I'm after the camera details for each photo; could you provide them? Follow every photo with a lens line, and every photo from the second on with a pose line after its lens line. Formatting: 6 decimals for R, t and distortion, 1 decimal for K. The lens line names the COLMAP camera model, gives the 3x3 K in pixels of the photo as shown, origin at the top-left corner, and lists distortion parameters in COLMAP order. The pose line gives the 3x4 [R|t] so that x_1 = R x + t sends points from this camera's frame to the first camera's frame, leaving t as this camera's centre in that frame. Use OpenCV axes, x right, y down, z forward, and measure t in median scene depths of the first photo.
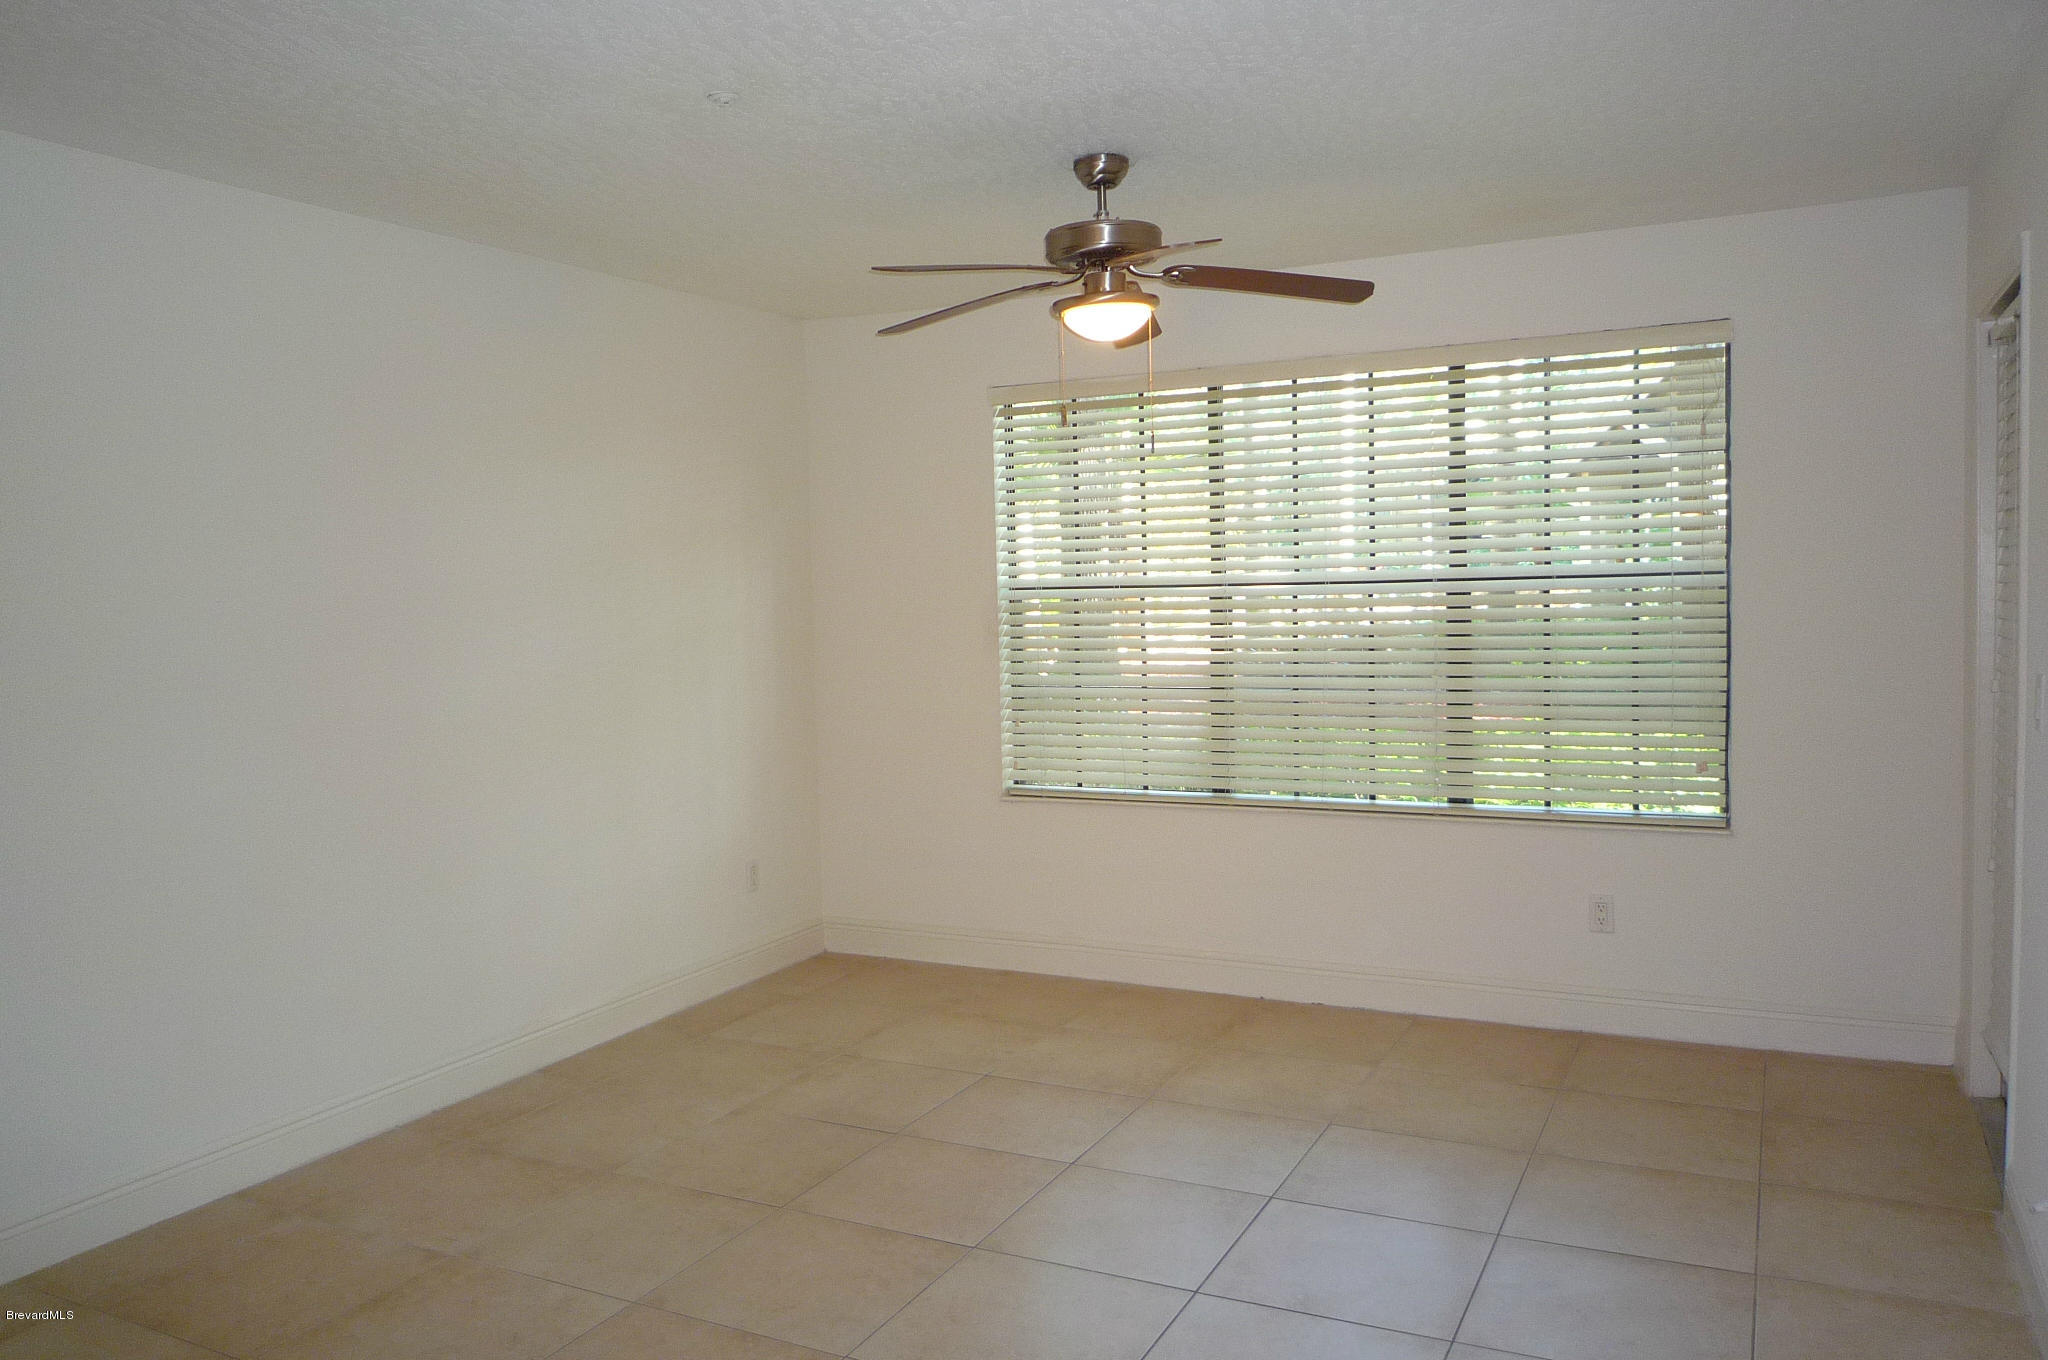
lens RADIAL K [[1525.3, 0, 1025.8], [0, 1525.3, 685.3], [0, 0, 1]] dist [0.004367, -0.040622]
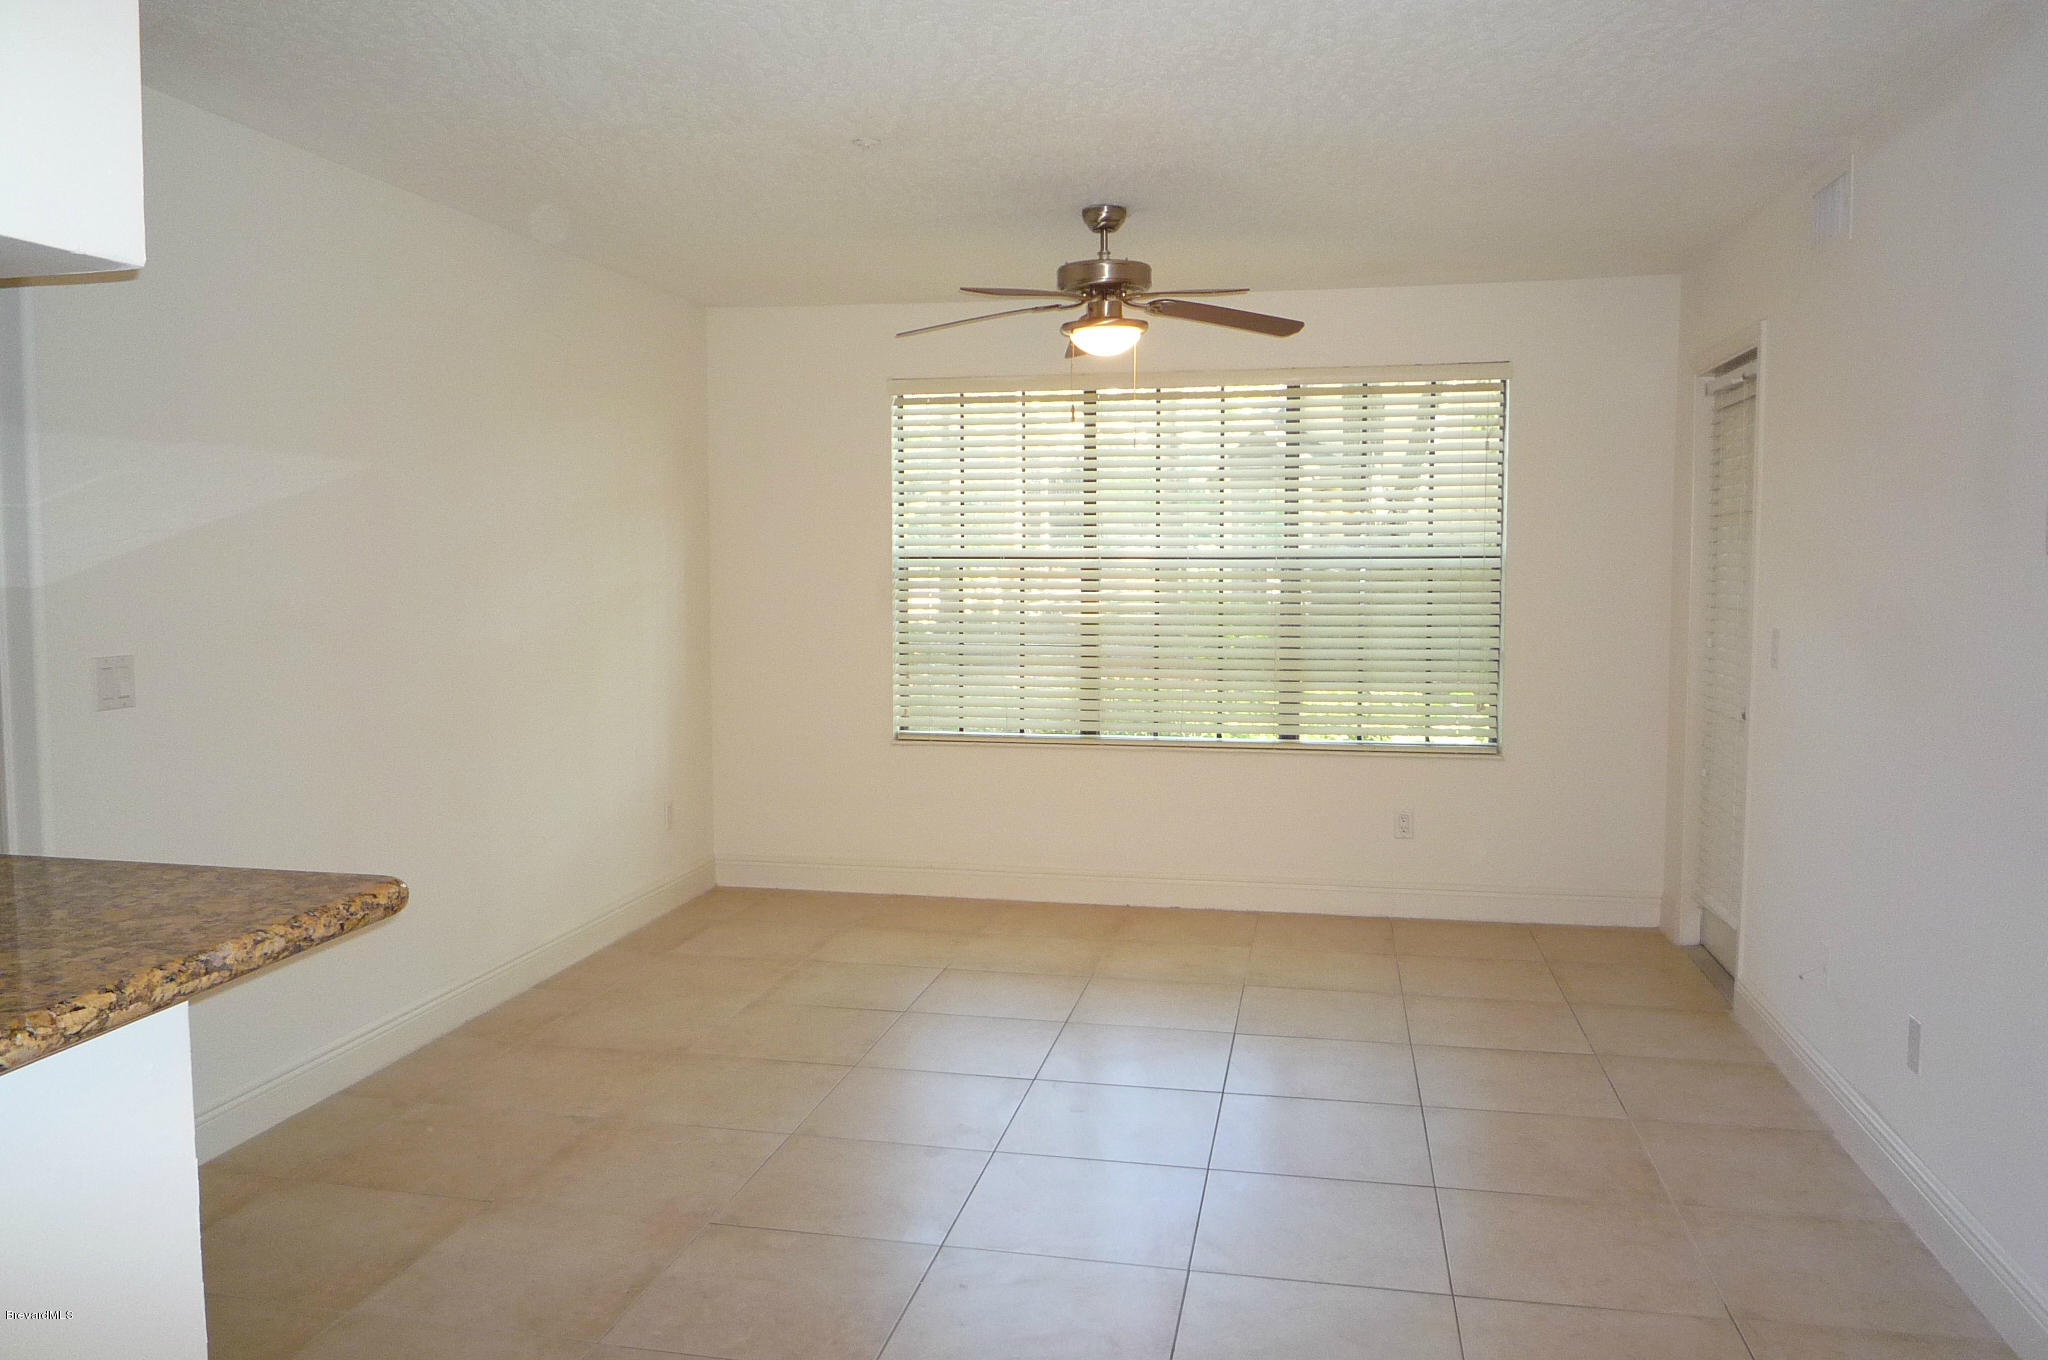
lens RADIAL K [[1525.3, 0, 1016.1], [0, 1525.3, 680.3], [0, 0, 1]] dist [0.004367, -0.040622]
pose [[0.964981, 0.002660, 0.262307, -0.275457], [-0.004917, 0.999956, 0.007948, 0.022837], [-0.262275, -0.008959, 0.964952, -0.145628]]
